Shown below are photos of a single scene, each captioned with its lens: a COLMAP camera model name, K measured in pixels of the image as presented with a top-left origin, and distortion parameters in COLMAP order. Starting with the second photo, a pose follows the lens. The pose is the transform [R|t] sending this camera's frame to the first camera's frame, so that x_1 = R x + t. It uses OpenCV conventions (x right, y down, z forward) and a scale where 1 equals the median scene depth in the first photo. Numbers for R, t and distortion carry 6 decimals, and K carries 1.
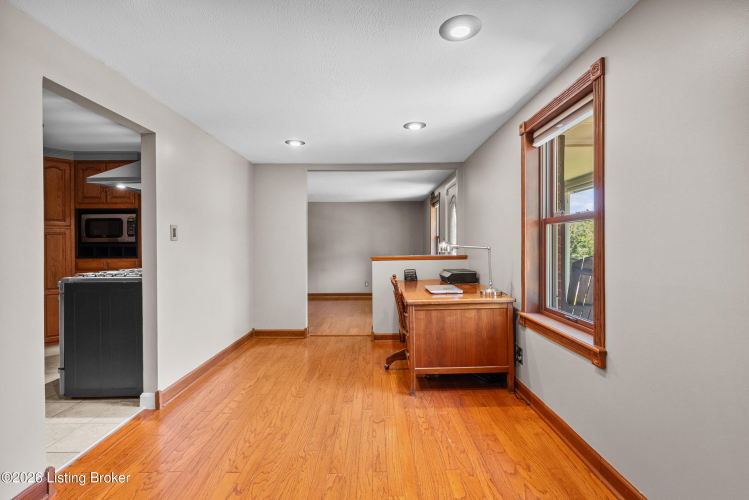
lens RADIAL K [[339.9, 0, 377.3], [0, 339.9, 247.6], [0, 0, 1]] dist [0.000175, 0.000088]
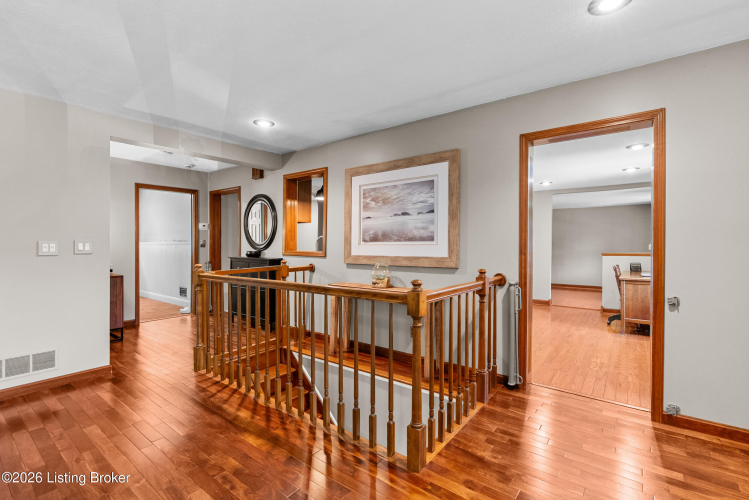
lens RADIAL K [[339.9, 0, 377.3], [0, 339.9, 247.6], [0, 0, 1]] dist [0.000175, 0.000088]
pose [[0.784086, 0.010138, -0.620570, 0.195829], [-0.011944, 0.999928, 0.001244, 0.020705], [0.620538, 0.006436, 0.784150, -1.078593]]
